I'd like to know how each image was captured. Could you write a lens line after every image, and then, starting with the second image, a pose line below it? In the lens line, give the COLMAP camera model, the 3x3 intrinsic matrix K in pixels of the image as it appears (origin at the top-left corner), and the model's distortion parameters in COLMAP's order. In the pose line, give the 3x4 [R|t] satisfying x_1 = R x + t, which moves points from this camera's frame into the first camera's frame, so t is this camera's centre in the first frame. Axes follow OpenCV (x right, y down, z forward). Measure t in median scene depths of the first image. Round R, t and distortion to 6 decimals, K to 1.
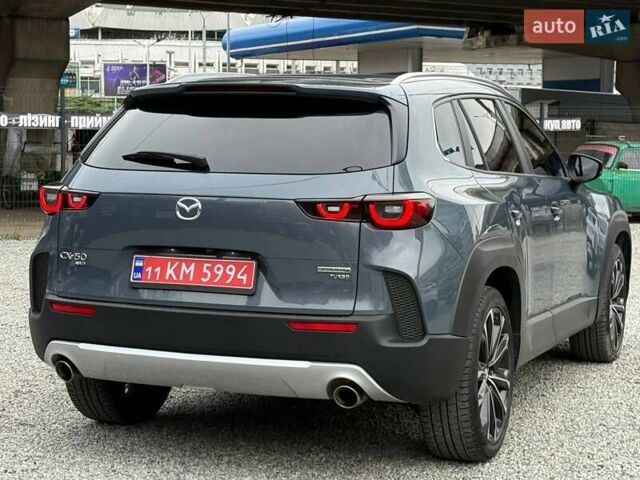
lens RADIAL K [[1360.1, 0, 320.0], [0, 1360.1, 240.0], [0, 0, 1]] dist [0.113713, 0.185026]
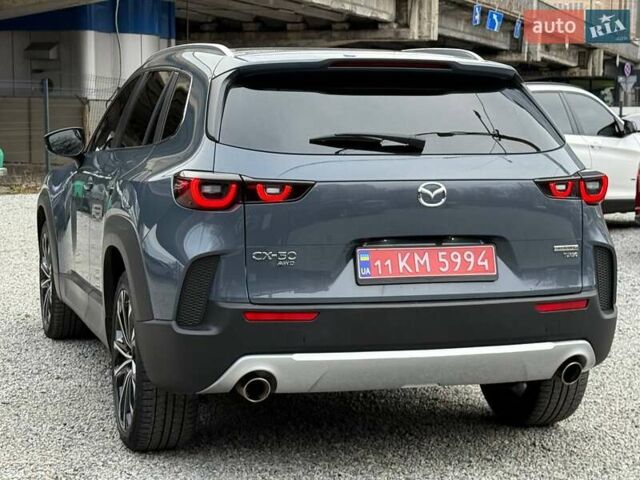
lens RADIAL K [[1360.1, 0, 320.0], [0, 1360.1, 240.0], [0, 0, 1]] dist [0.113713, 0.185026]
pose [[0.775632, -0.067905, 0.627522, -0.736816], [0.054103, 0.997690, 0.041088, -0.033986], [-0.628863, 0.002082, 0.777514, 0.323465]]
